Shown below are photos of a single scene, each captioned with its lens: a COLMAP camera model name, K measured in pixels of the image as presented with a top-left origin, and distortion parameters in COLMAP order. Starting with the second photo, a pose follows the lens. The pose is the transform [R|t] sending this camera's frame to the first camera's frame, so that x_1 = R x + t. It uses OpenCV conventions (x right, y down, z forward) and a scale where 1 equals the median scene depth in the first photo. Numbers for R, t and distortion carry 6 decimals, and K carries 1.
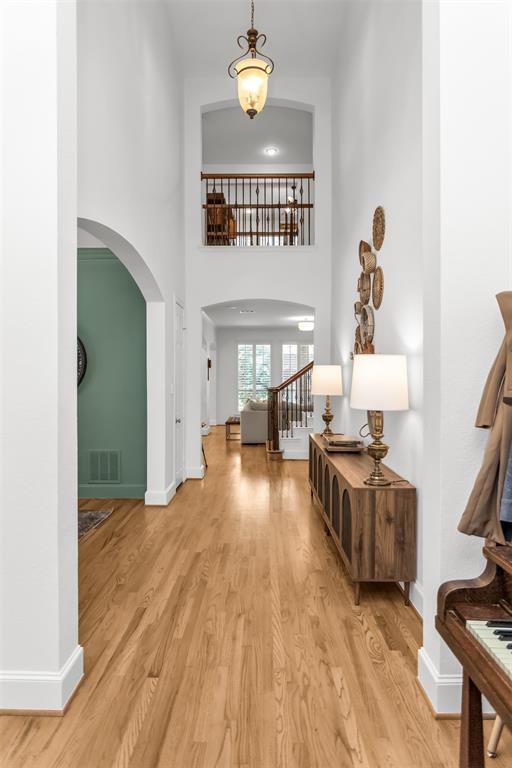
lens RADIAL K [[465.2, 0, 251.1], [0, 465.2, 383.5], [0, 0, 1]] dist [0.002108, 0.000491]
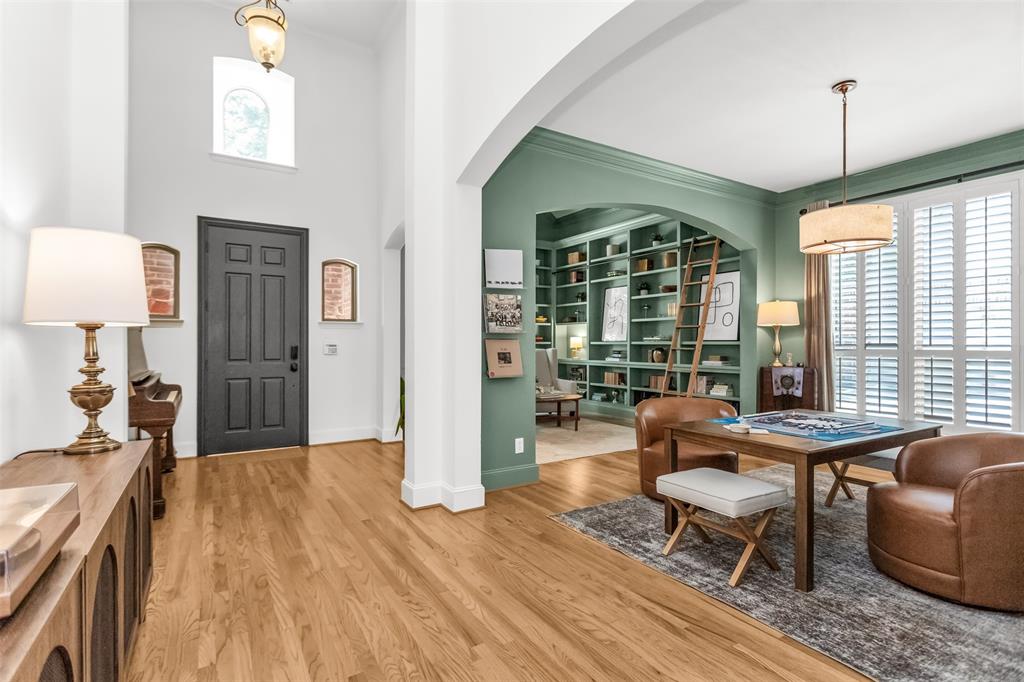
lens RADIAL K [[493.1, 0, 510.1], [0, 493.1, 342.2], [0, 0, 1]] dist [0.003822, -0.000962]
pose [[-0.841729, -0.000771, -0.539899, 0.093826], [-0.004084, 0.999979, 0.004938, 0.040680], [0.539885, 0.006361, -0.841715, 1.051863]]
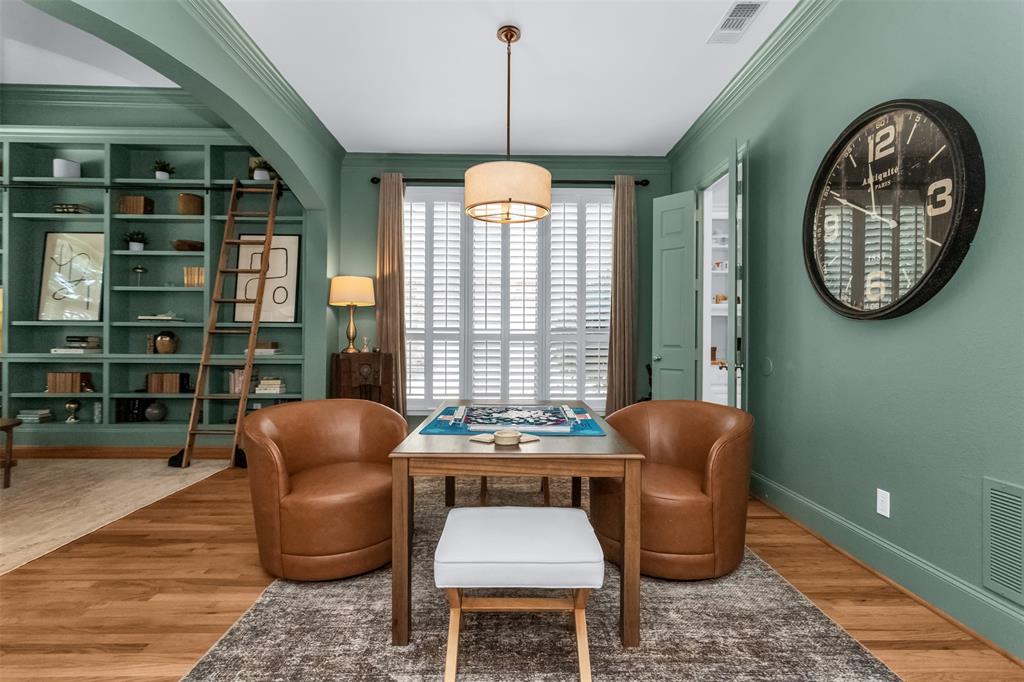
lens RADIAL K [[493.1, 0, 510.6], [0, 493.1, 338.2], [0, 0, 1]] dist [0.003822, -0.000962]
pose [[0.039031, 0.001668, -0.999237, -0.046058], [-0.015831, 0.999874, 0.001051, 0.062991], [0.999113, 0.015778, 0.039053, 0.724058]]
